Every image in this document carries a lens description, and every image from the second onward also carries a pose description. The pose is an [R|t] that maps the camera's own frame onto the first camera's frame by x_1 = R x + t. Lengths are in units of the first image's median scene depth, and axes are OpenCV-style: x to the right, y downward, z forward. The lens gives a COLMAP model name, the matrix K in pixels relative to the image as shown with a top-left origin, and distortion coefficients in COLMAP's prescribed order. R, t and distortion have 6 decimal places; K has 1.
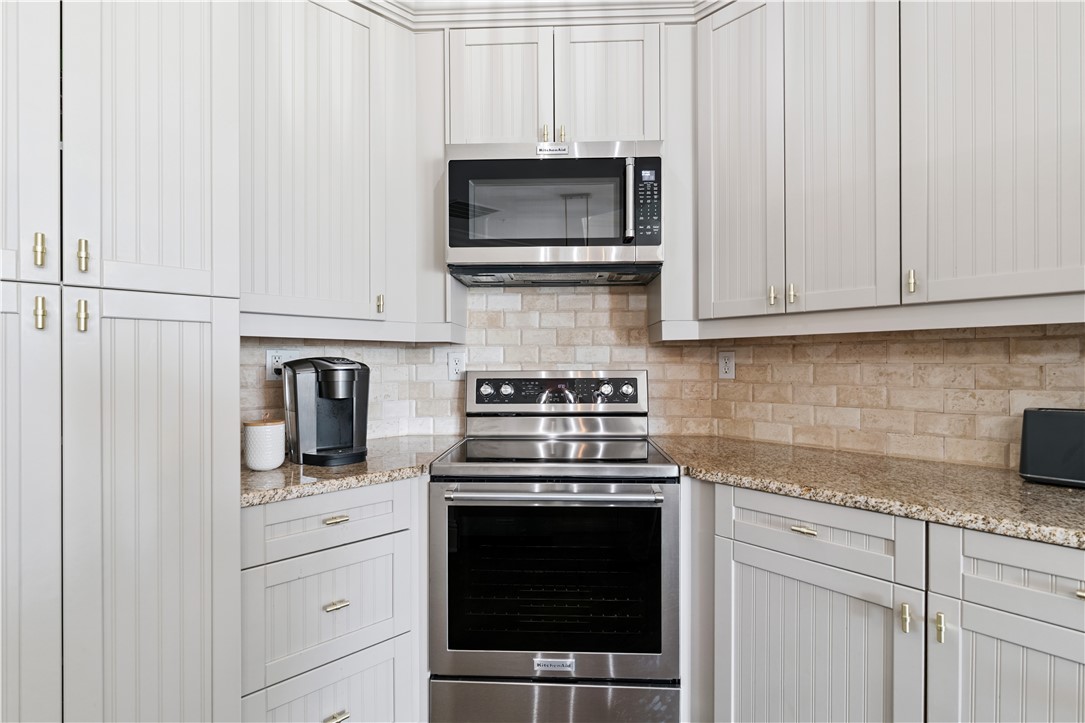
lens RADIAL K [[523.3, 0, 542.5], [0, 523.3, 361.5], [0, 0, 1]] dist [0.003495, 0.000477]
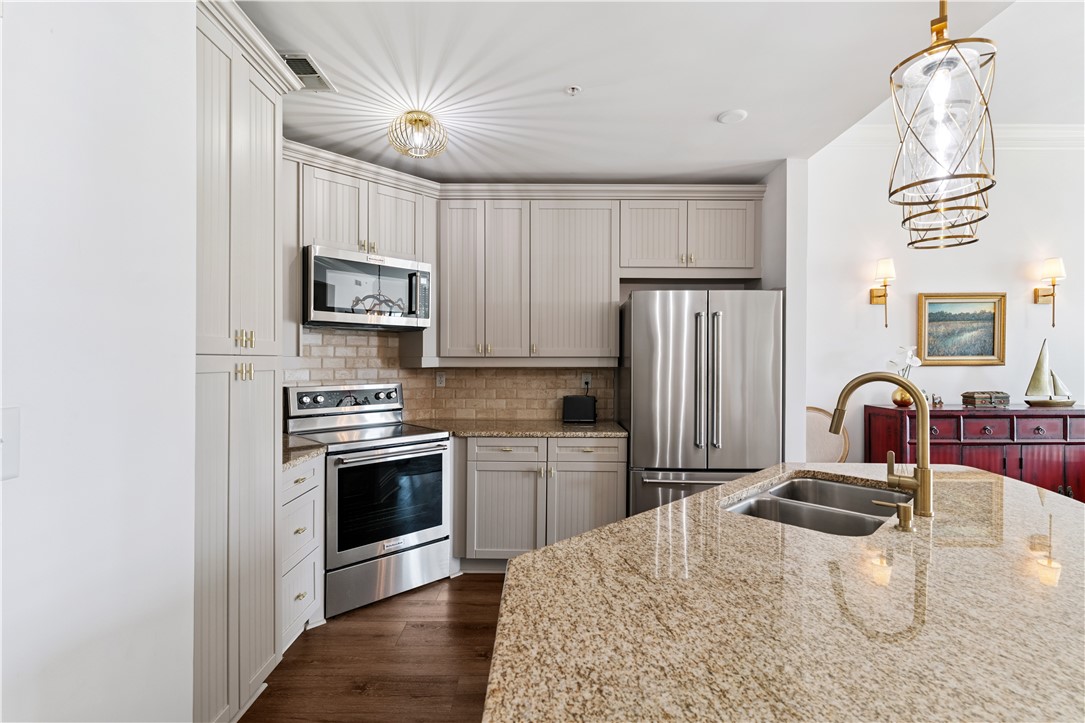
lens RADIAL K [[523.3, 0, 542.5], [0, 523.3, 361.5], [0, 0, 1]] dist [0.003495, 0.000477]
pose [[0.680357, 0.000933, 0.732880, -0.880029], [-0.009331, 0.999929, 0.007390, -0.084549], [-0.732821, -0.011866, 0.680318, -0.588967]]
